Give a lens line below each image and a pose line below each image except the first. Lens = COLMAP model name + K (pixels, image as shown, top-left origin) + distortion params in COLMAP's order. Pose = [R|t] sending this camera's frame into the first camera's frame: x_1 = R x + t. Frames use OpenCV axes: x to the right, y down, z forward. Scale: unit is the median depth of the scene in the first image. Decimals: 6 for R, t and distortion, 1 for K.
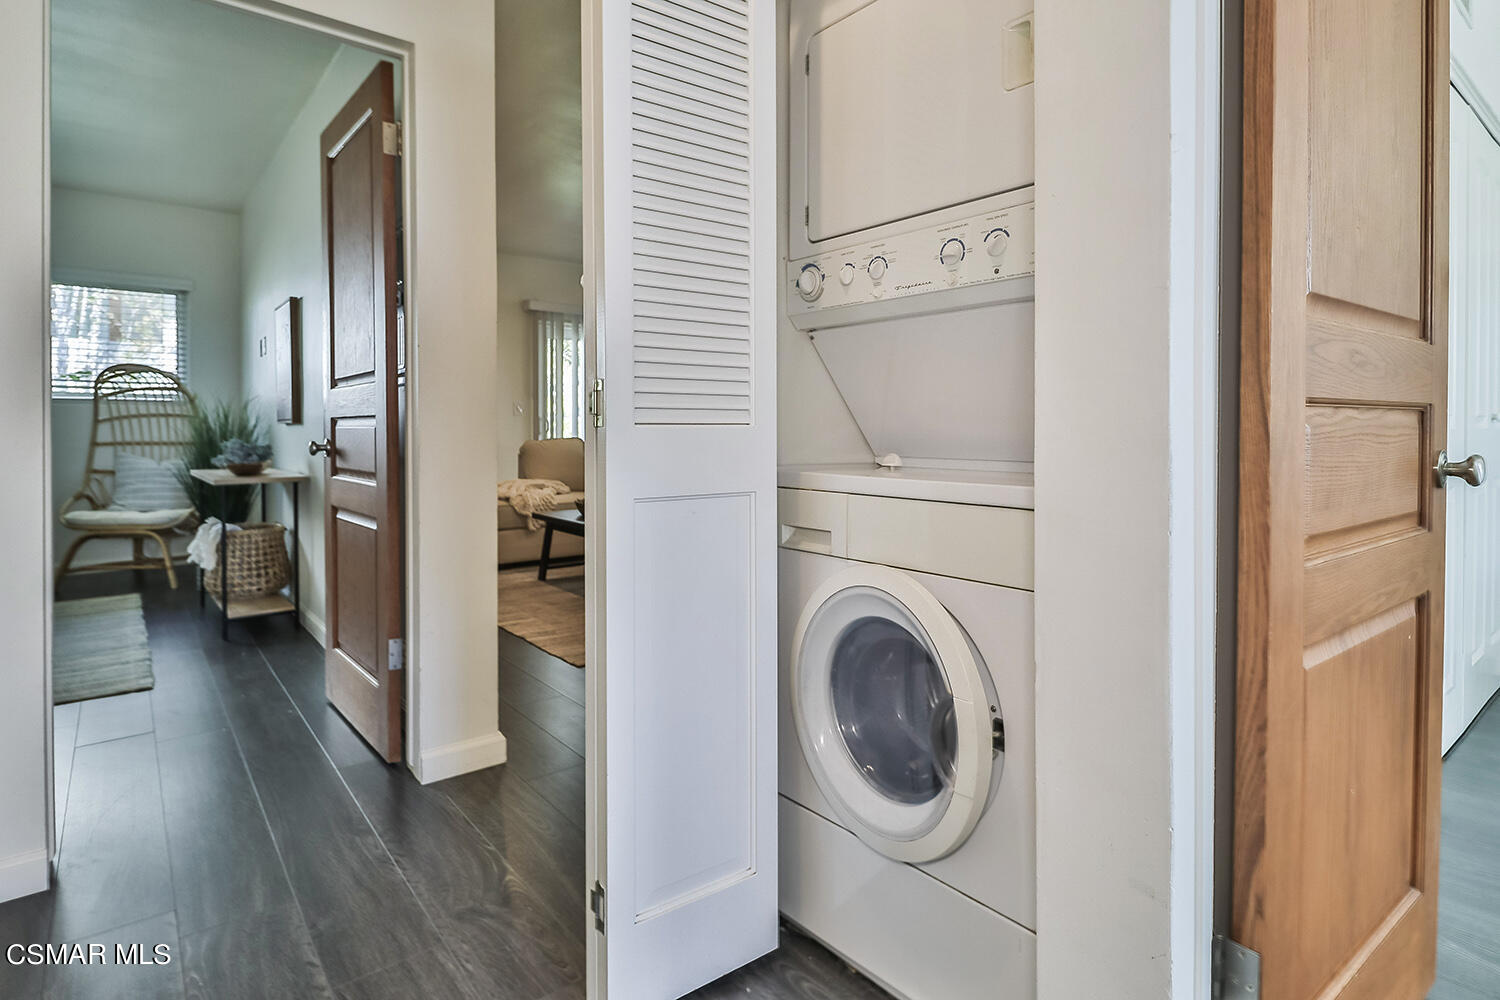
lens RADIAL K [[788.5, 0, 747.2], [0, 788.5, 435.9], [0, 0, 1]] dist [0.000009, -0.000090]
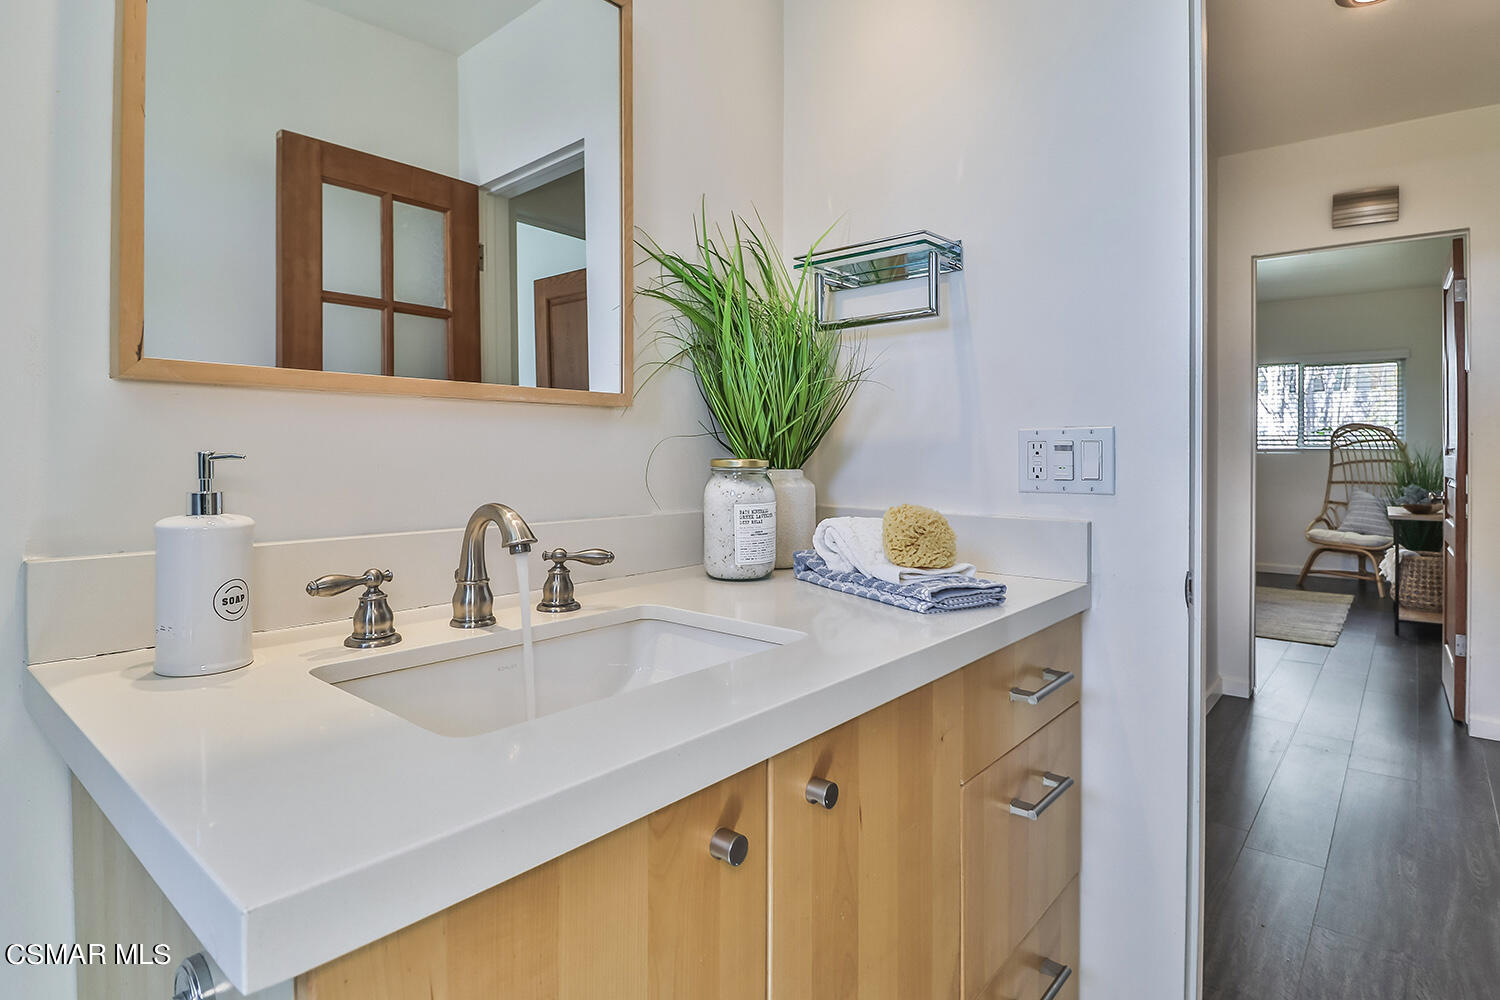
lens RADIAL K [[798.2, 0, 757.1], [0, 798.2, 450.7], [0, 0, 1]] dist [-0.018249, -0.000208]
pose [[0.199163, 0.001728, -0.979965, 0.345166], [-0.017597, 0.999844, -0.001814, -0.026442], [0.979808, 0.017606, 0.199163, -0.269583]]
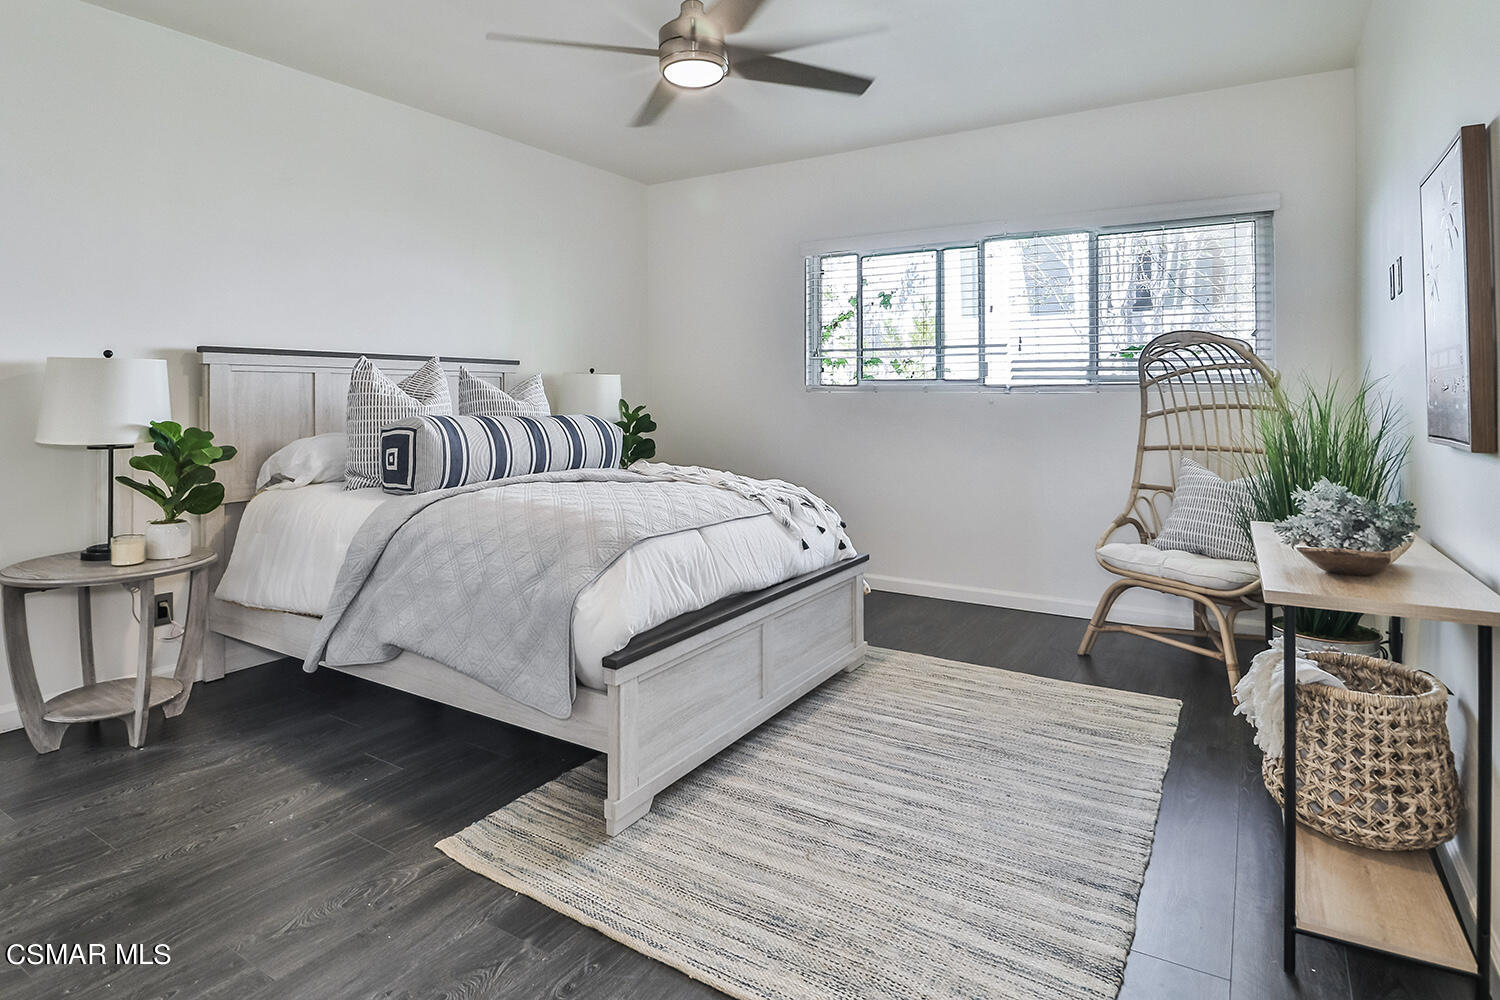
lens RADIAL K [[810.5, 0, 748.0], [0, 810.5, 385.4], [0, 0, 1]] dist [-0.020218, -0.000817]
pose [[0.328493, -0.010170, -0.944452, -0.282900], [-0.012211, 0.999813, -0.015013, -0.033869], [0.944427, 0.016464, 0.328308, 0.465729]]
